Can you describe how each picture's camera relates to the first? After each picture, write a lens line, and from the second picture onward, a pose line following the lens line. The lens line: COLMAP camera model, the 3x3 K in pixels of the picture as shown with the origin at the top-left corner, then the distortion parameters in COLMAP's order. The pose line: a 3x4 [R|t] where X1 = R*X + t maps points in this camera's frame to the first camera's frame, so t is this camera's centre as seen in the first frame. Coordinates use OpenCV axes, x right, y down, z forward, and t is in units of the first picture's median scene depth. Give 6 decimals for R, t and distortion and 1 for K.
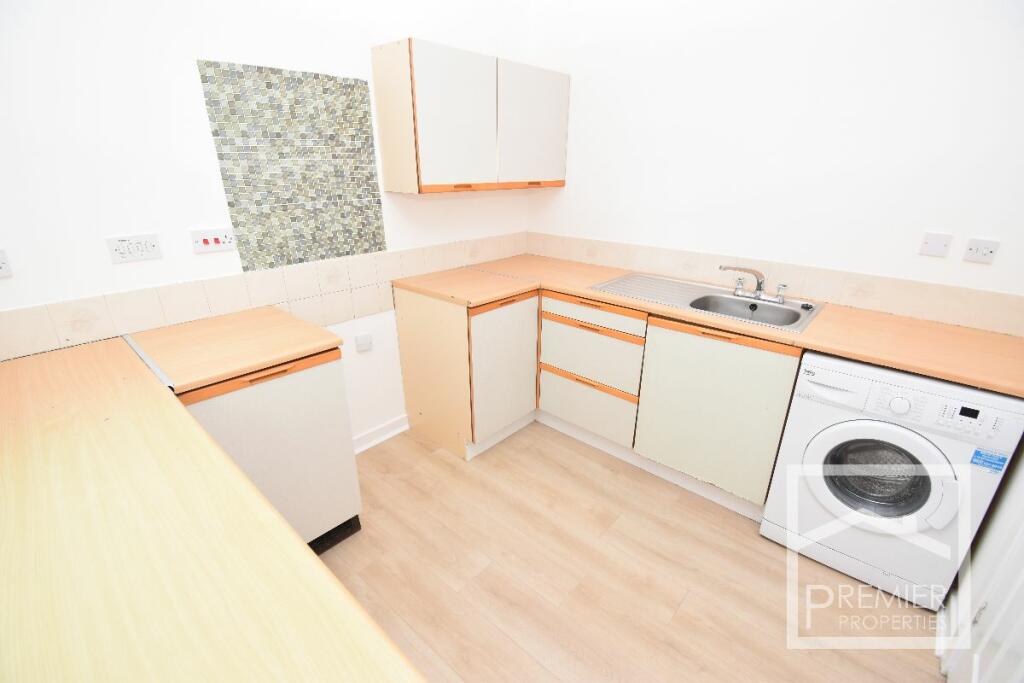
lens RADIAL K [[460.3, 0, 505.0], [0, 460.3, 344.9], [0, 0, 1]] dist [0.033897, -0.033513]
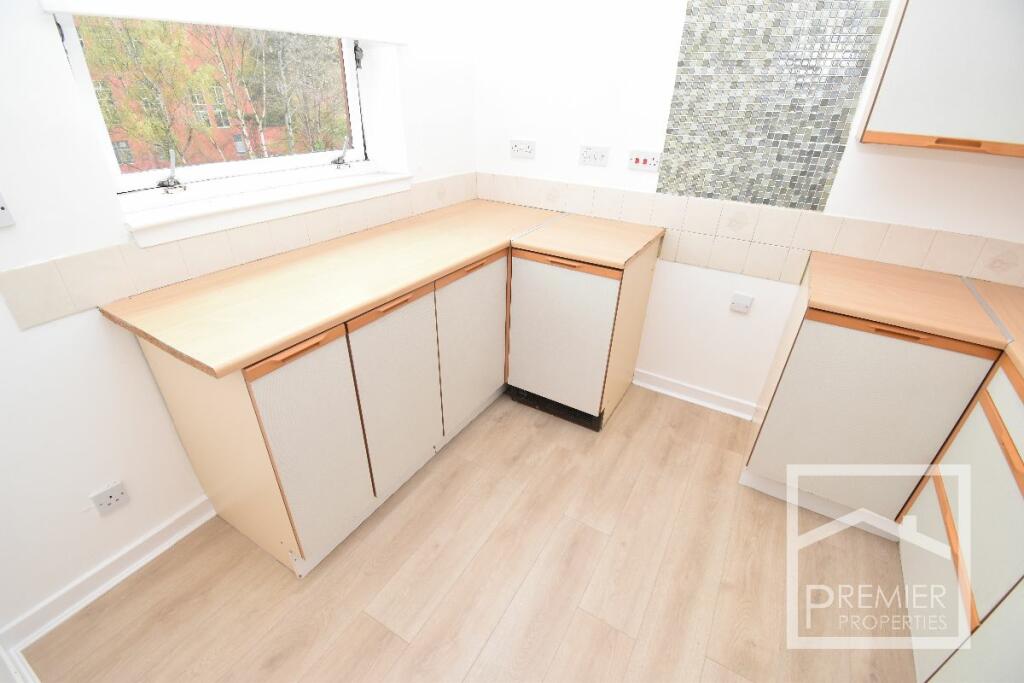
lens RADIAL K [[460.3, 0, 505.0], [0, 460.3, 344.9], [0, 0, 1]] dist [0.033897, -0.033513]
pose [[0.179047, 0.489597, -0.853368, 0.514194], [-0.365927, 0.838296, 0.404174, -0.161360], [0.913257, 0.239904, 0.329252, 0.353811]]
